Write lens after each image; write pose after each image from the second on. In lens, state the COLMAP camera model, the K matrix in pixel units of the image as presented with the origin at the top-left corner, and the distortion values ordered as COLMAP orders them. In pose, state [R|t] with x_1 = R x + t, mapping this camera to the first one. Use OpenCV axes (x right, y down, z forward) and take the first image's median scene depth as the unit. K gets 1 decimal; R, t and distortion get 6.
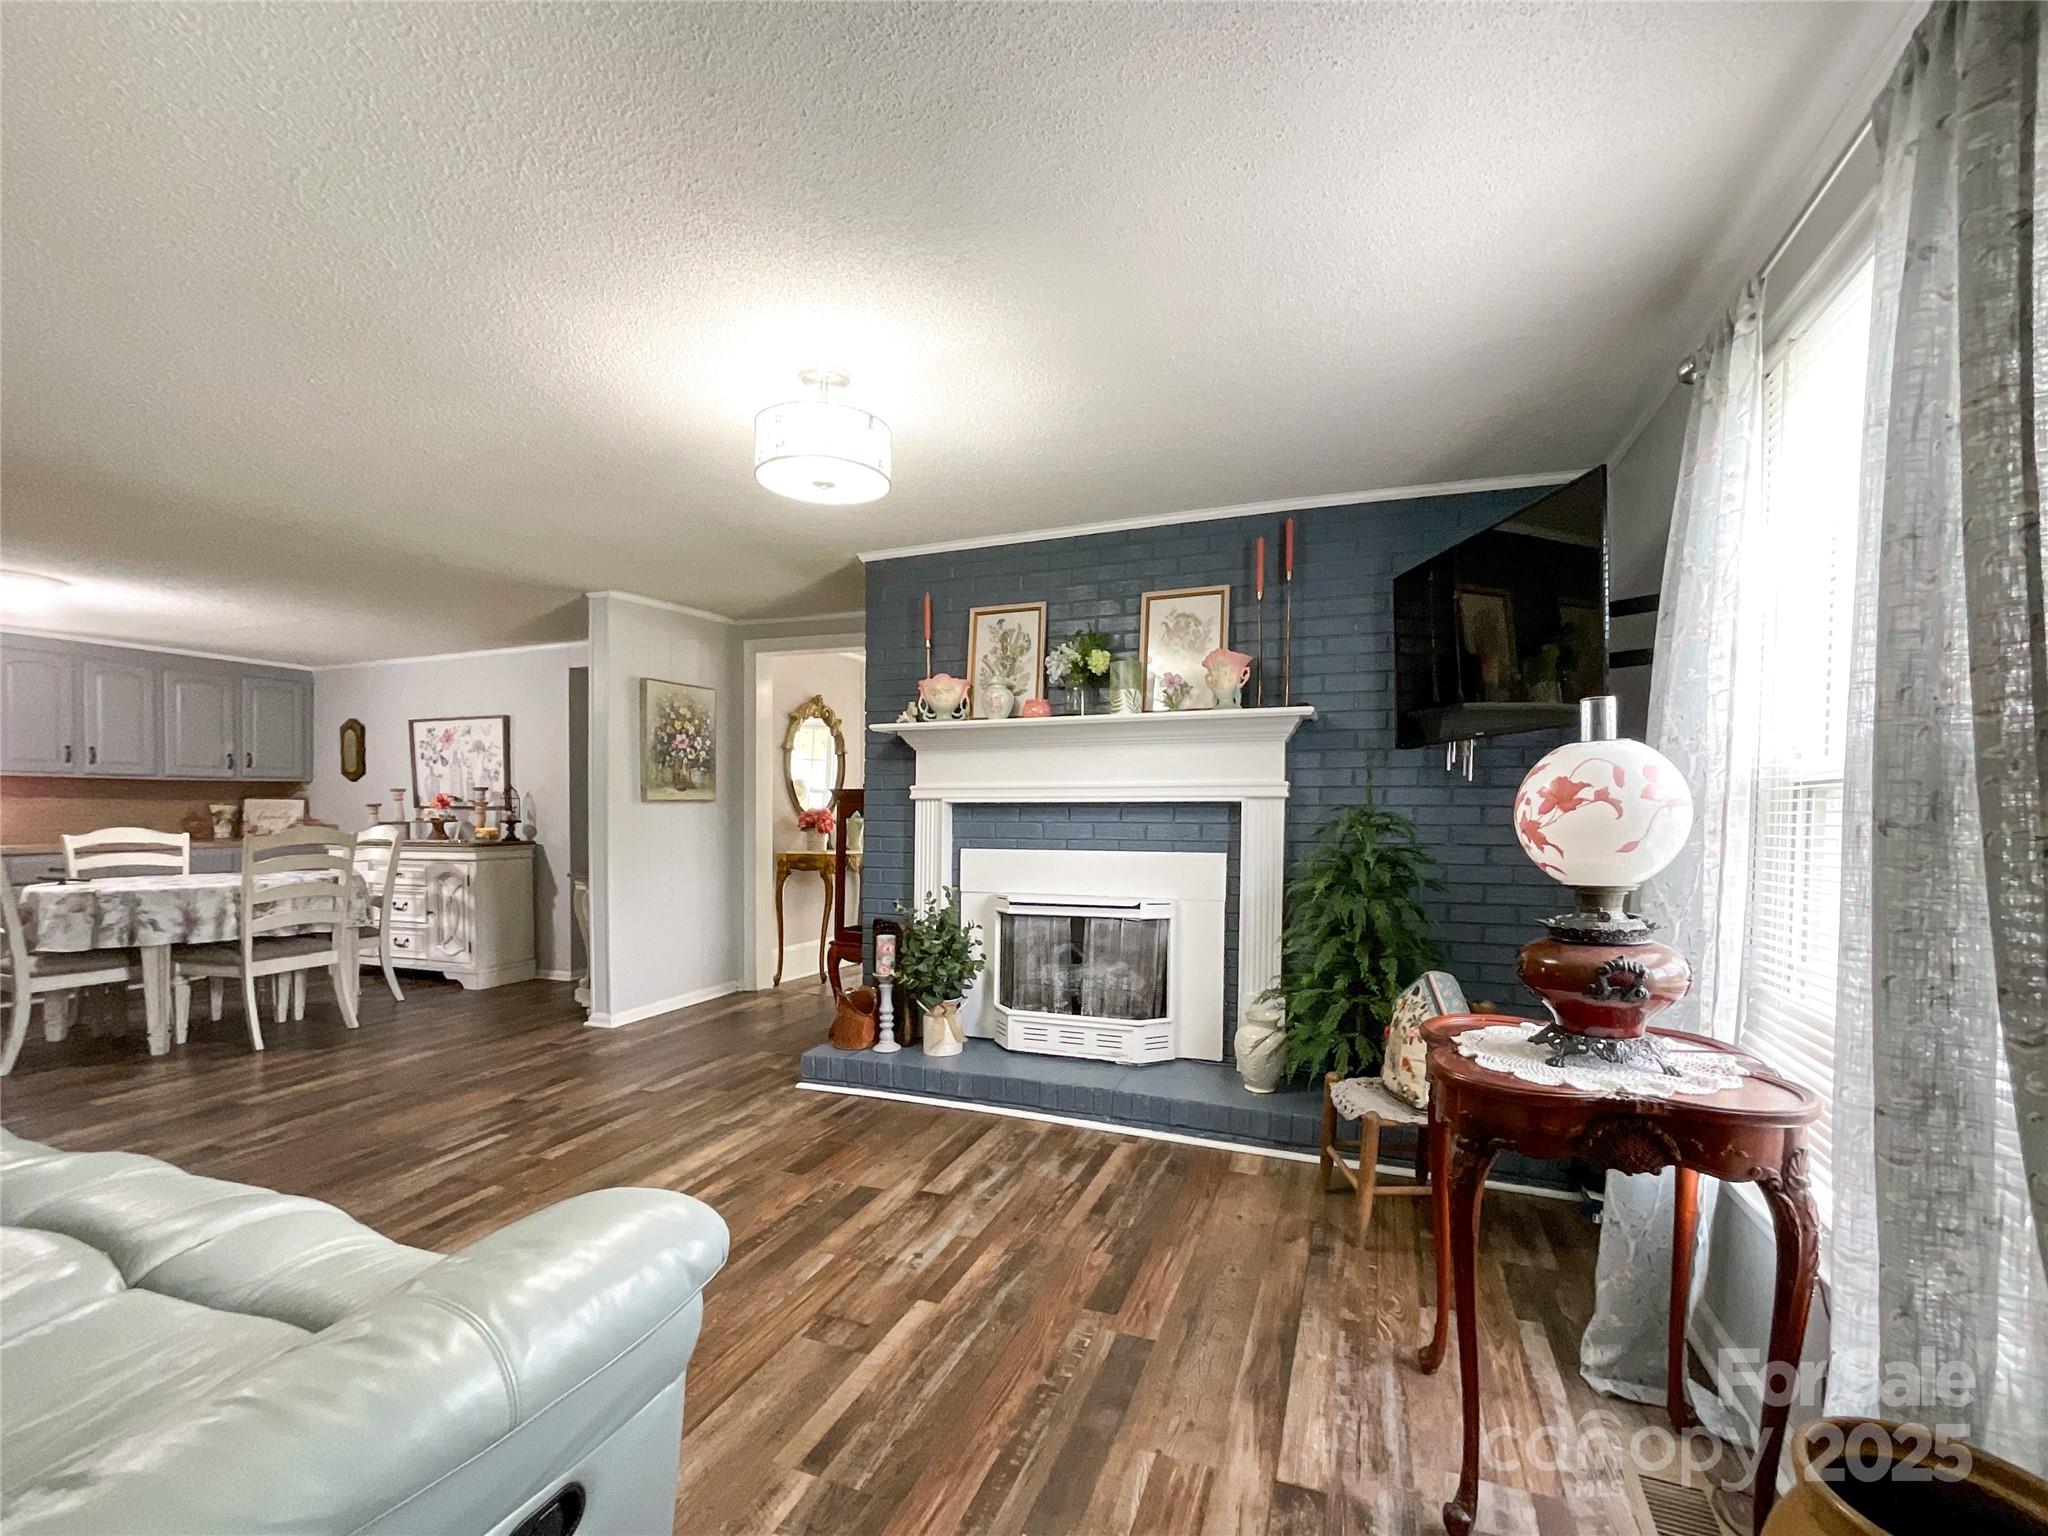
lens RADIAL K [[869.0, 0, 1061.0], [0, 869.0, 824.2], [0, 0, 1]] dist [-0.016443, 0.005058]
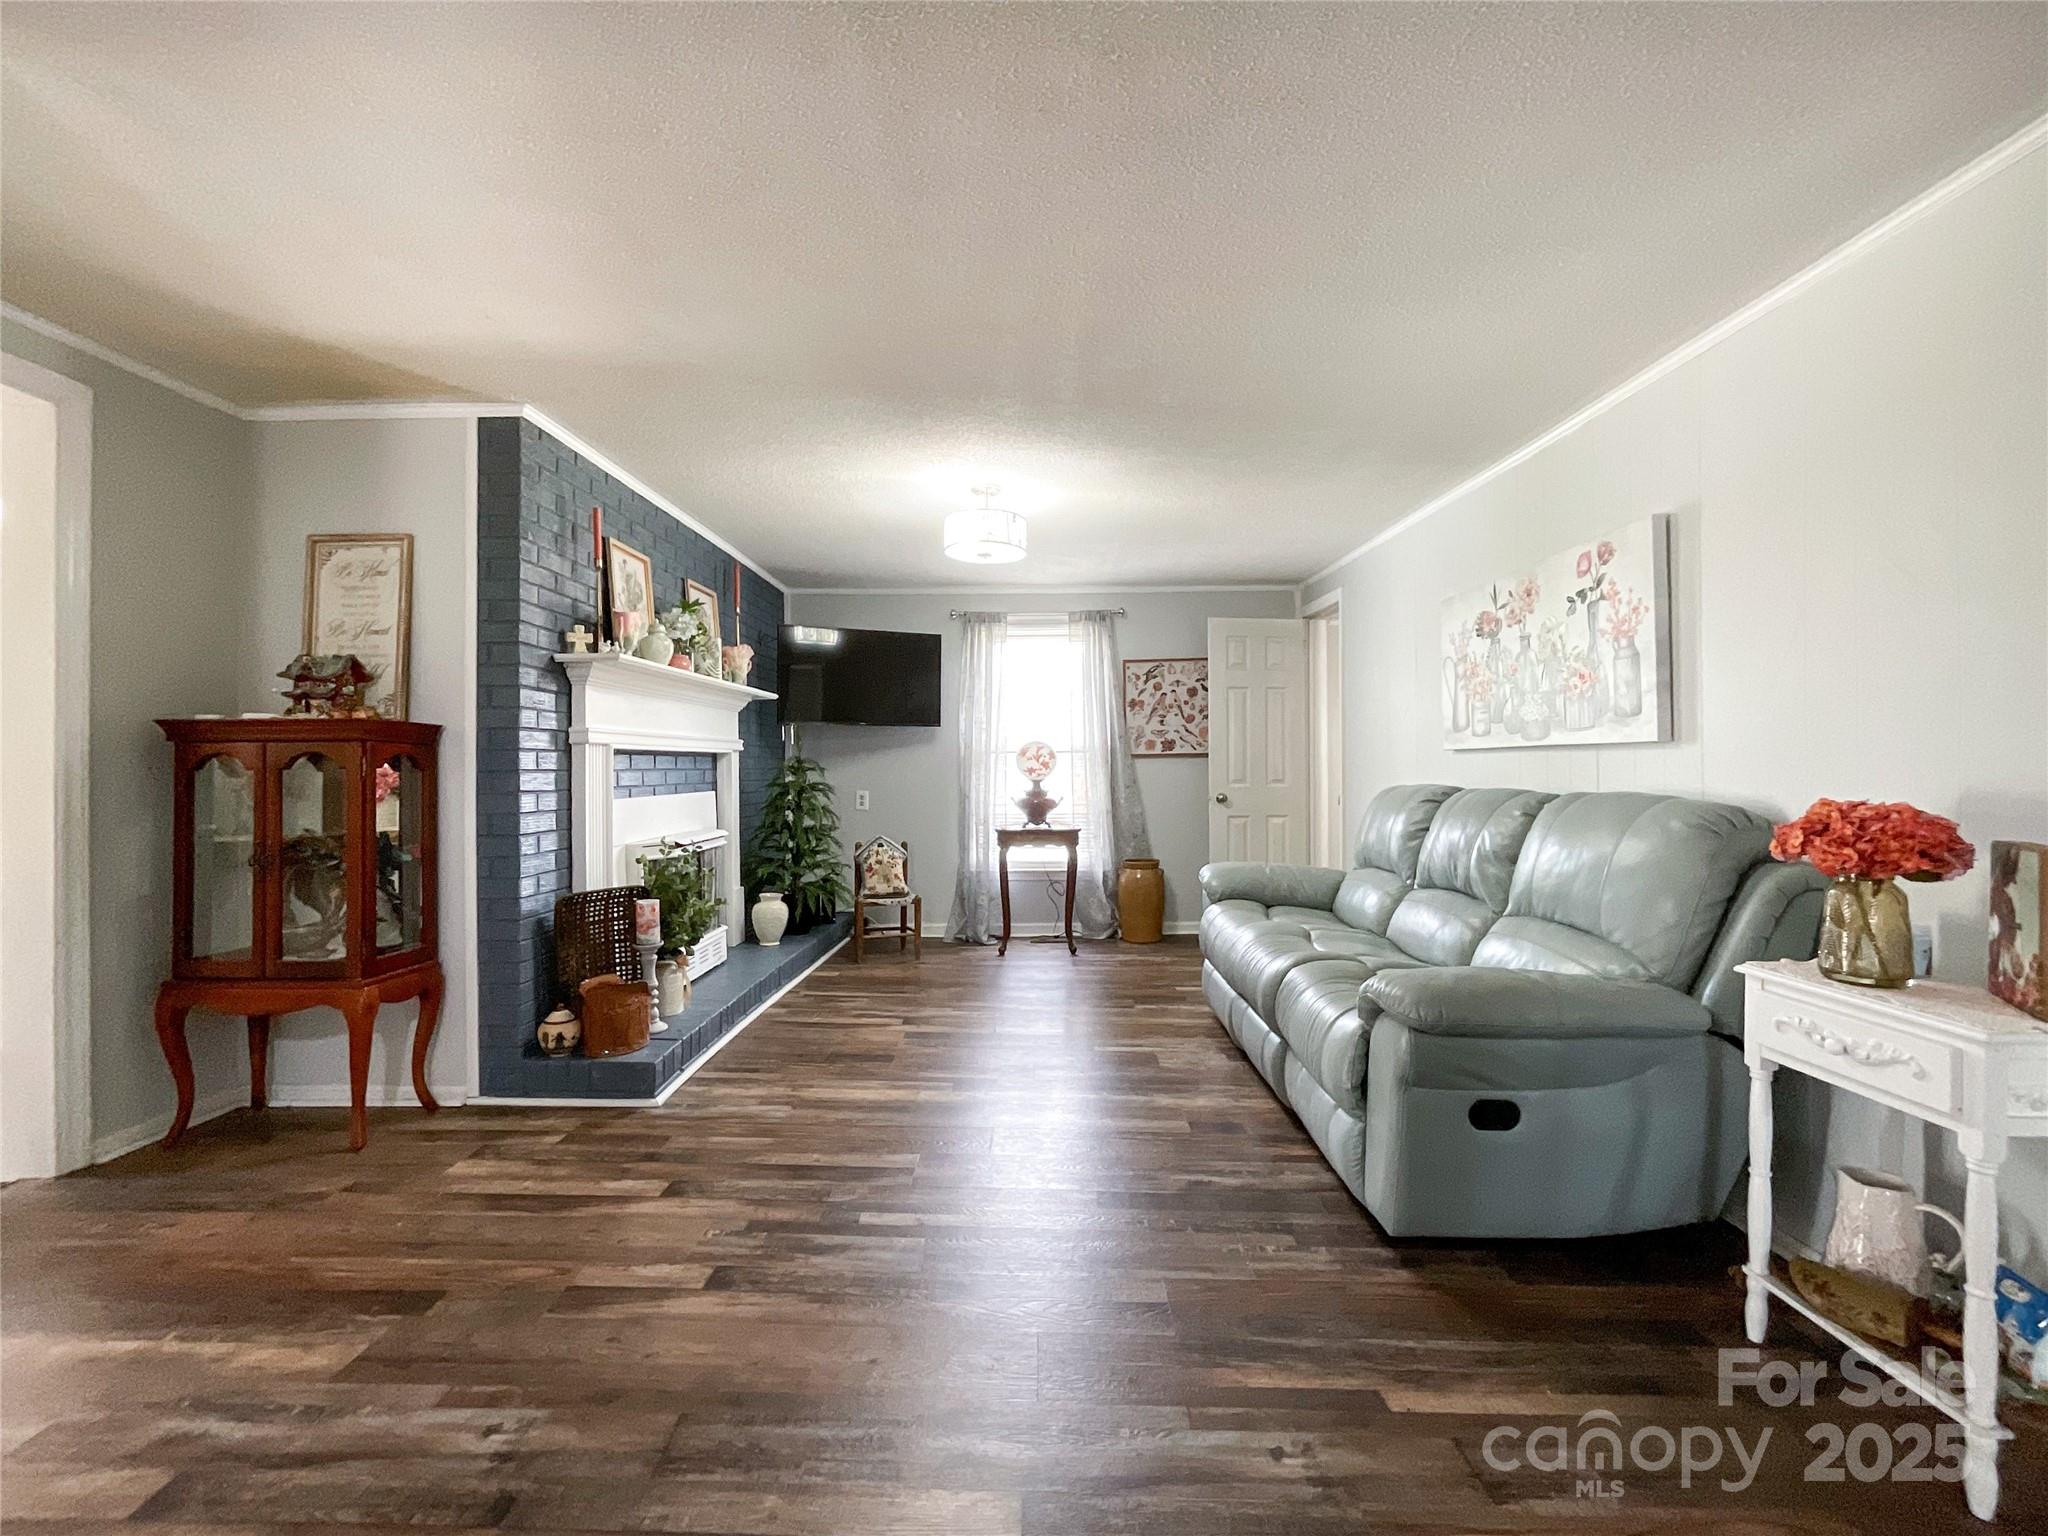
lens RADIAL K [[869.0, 0, 1023.9], [0, 869.0, 771.8], [0, 0, 1]] dist [-0.016443, 0.005058]
pose [[-0.348015, 0.000061, 0.937489, -1.254667], [0.013349, 0.999899, 0.004891, 0.004348], [-0.937394, 0.014216, -0.347981, 1.047296]]
